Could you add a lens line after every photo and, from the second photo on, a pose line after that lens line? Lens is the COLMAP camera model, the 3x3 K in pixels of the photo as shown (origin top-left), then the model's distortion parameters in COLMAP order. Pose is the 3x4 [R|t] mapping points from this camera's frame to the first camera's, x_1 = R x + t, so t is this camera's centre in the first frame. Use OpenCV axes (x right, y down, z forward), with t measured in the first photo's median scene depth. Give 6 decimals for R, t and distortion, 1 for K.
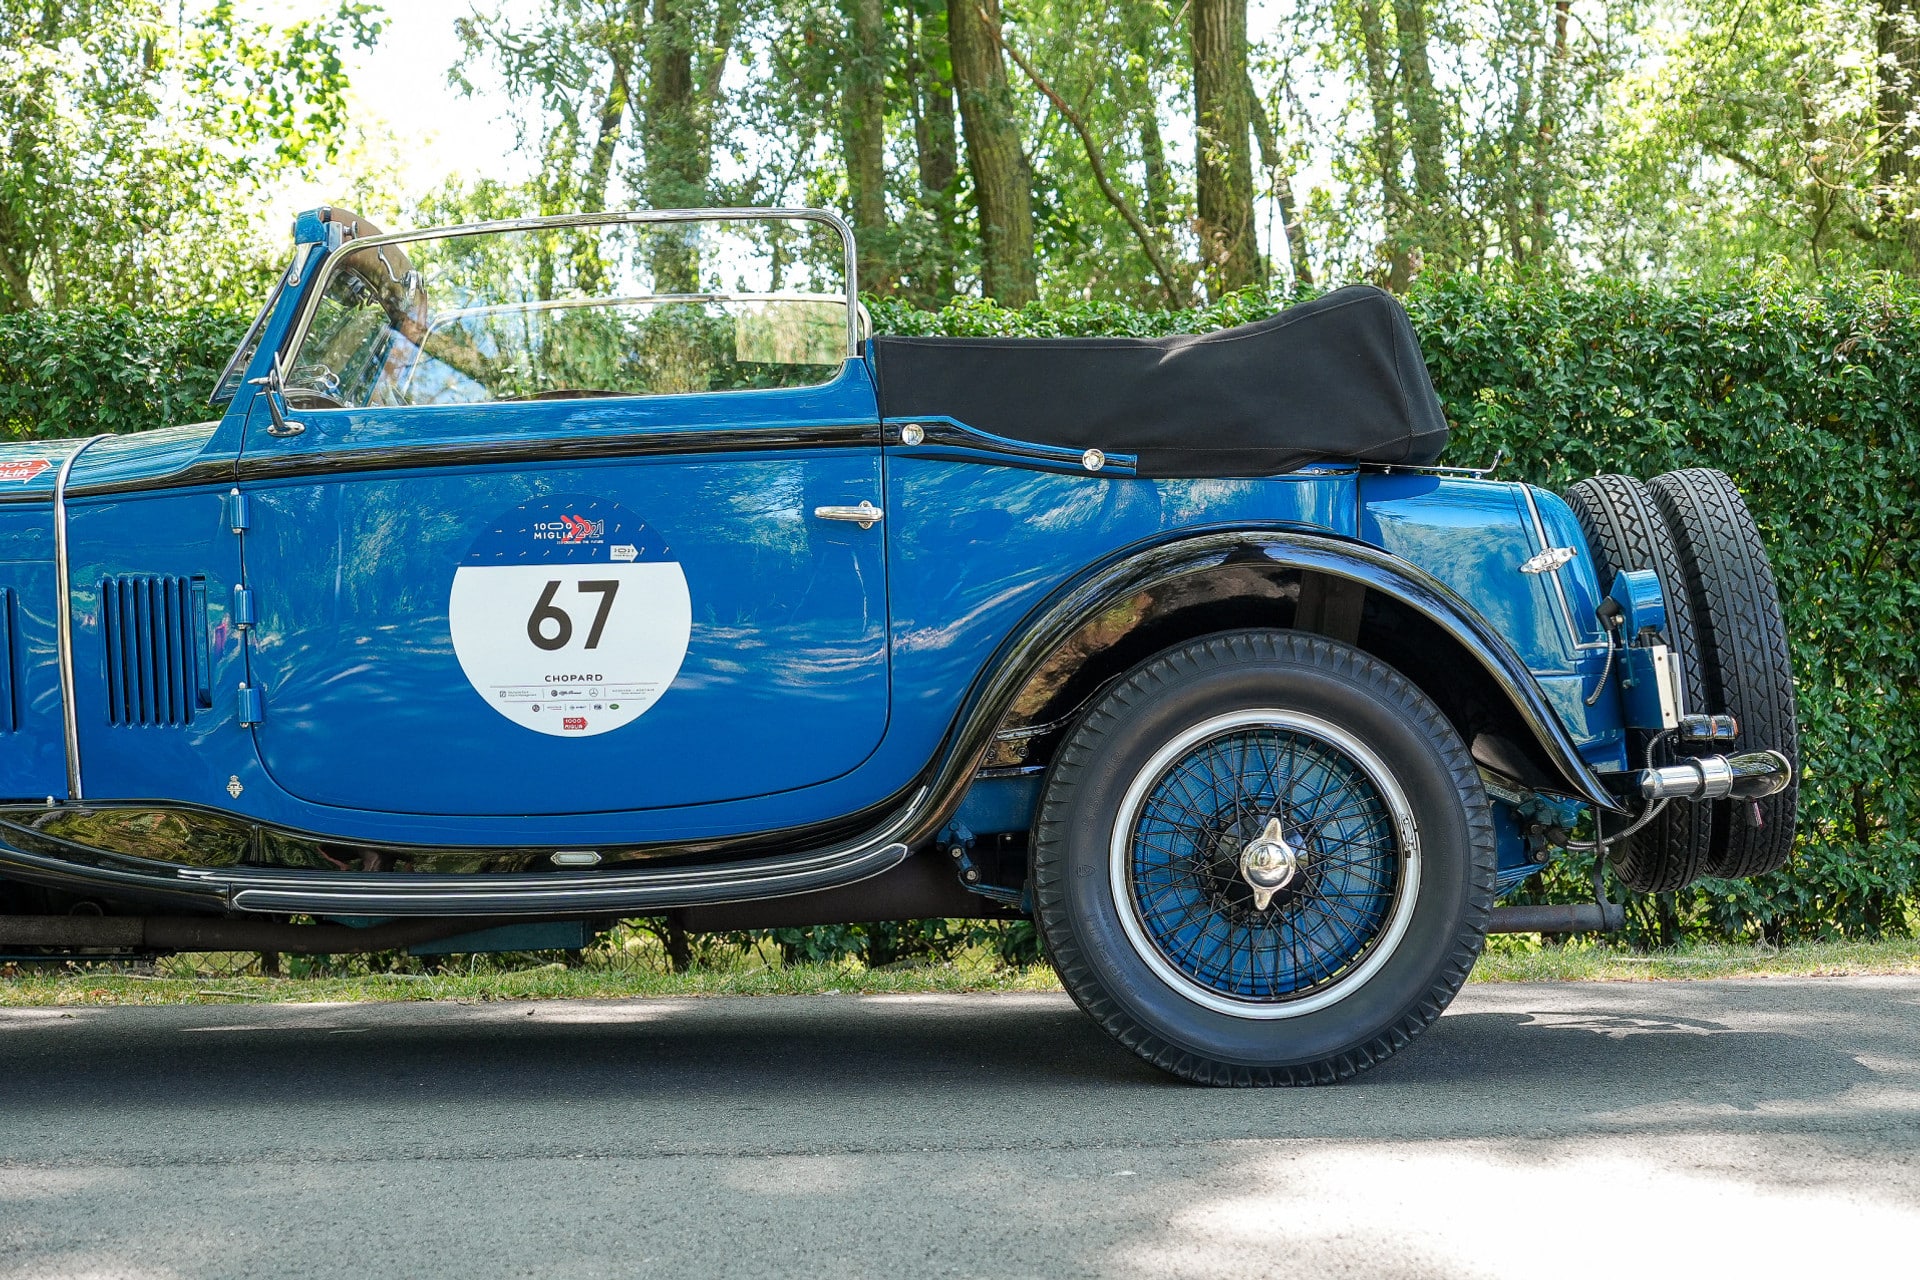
lens RADIAL K [[3847.7, 0, 960.0], [0, 3847.7, 640.0], [0, 0, 1]] dist [-0.023522, 0.143566]
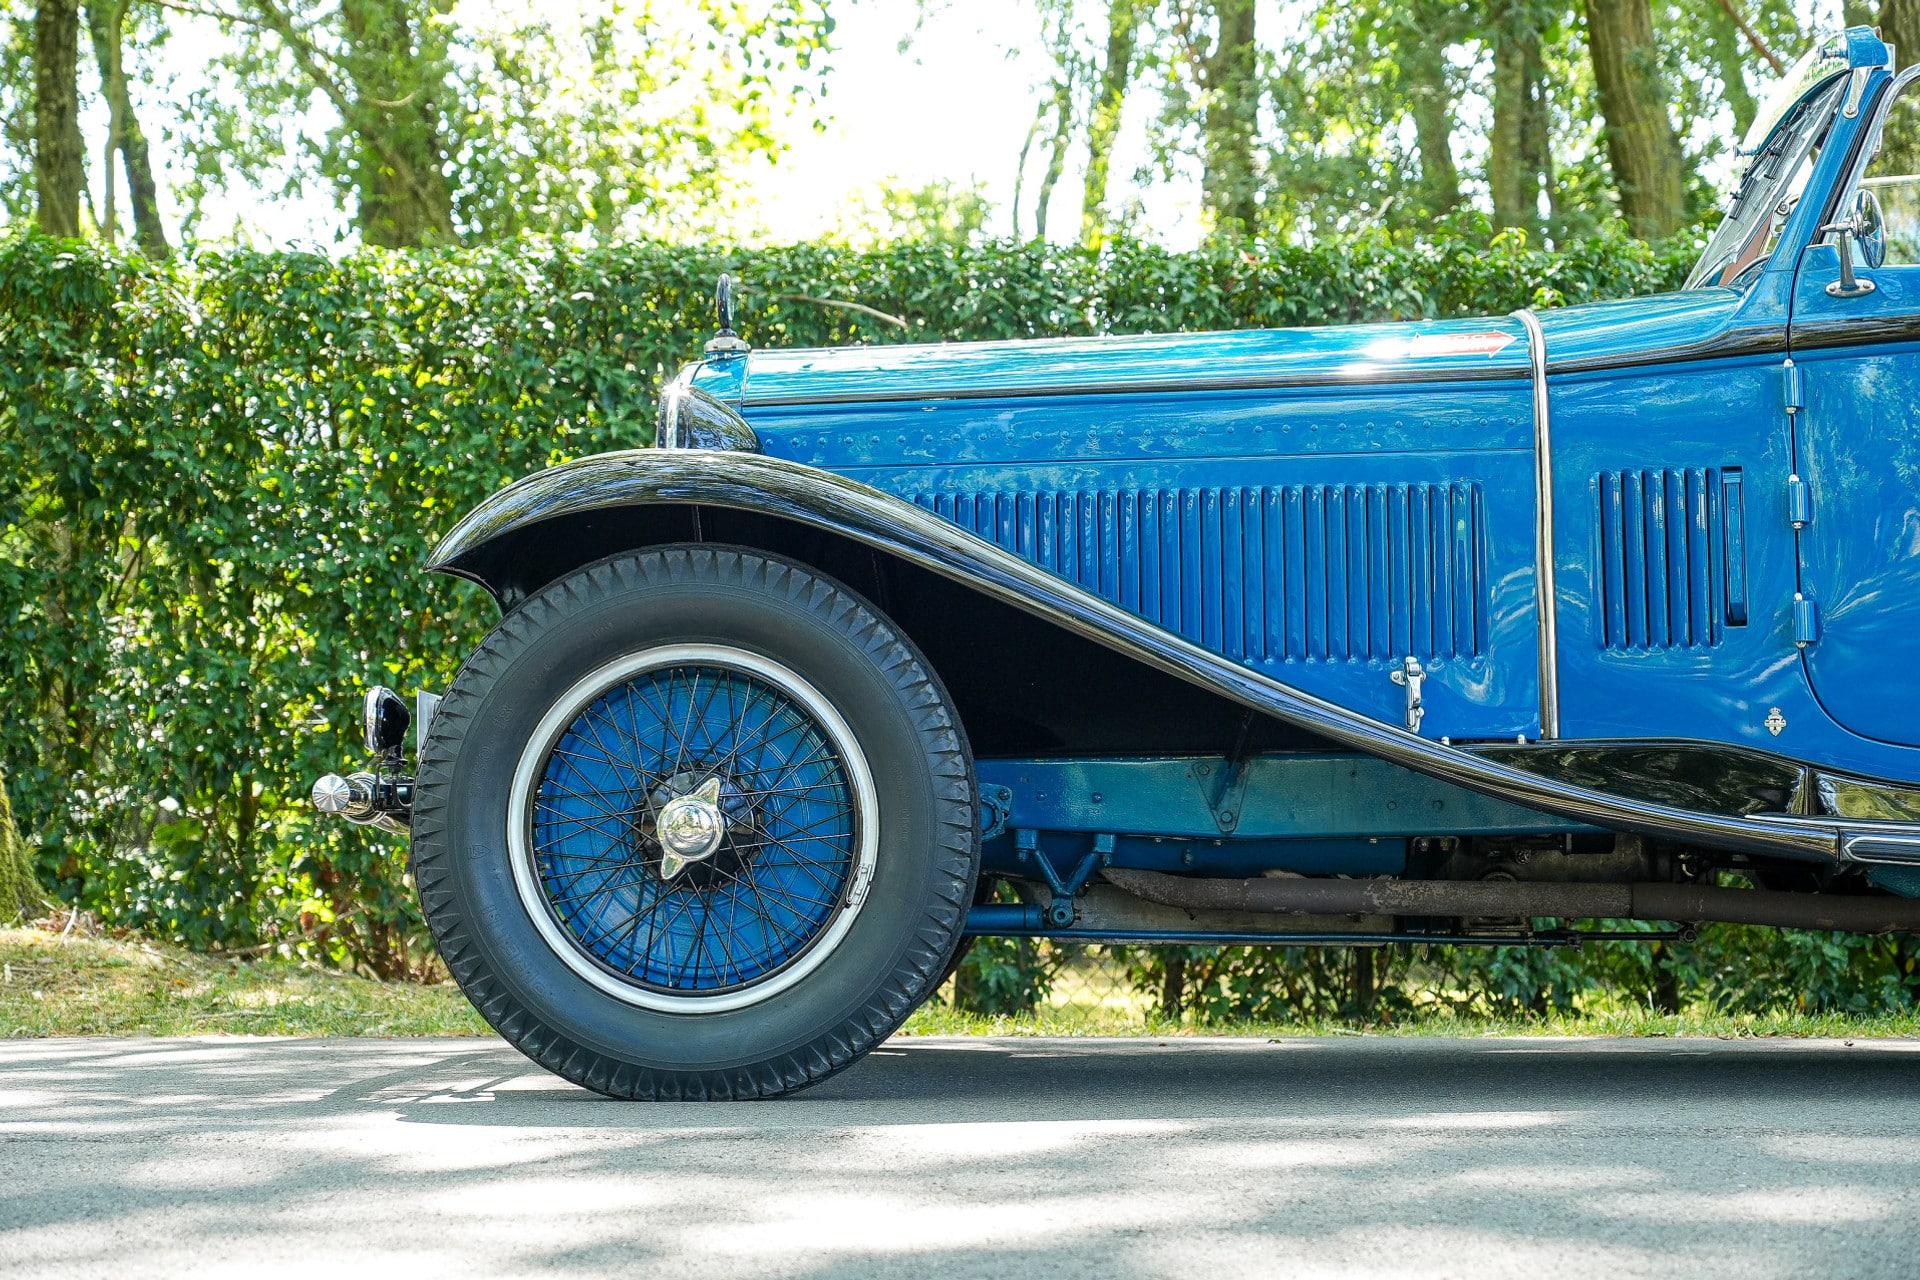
lens RADIAL K [[4626.0, 0, 960.0], [0, 4626.0, 640.0], [0, 0, 1]] dist [-0.027902, 0.443104]
pose [[0.999589, 0.010215, -0.026782, -0.331598], [-0.011098, 0.999393, -0.033021, 0.054481], [0.026429, 0.033304, 0.999096, 0.002016]]
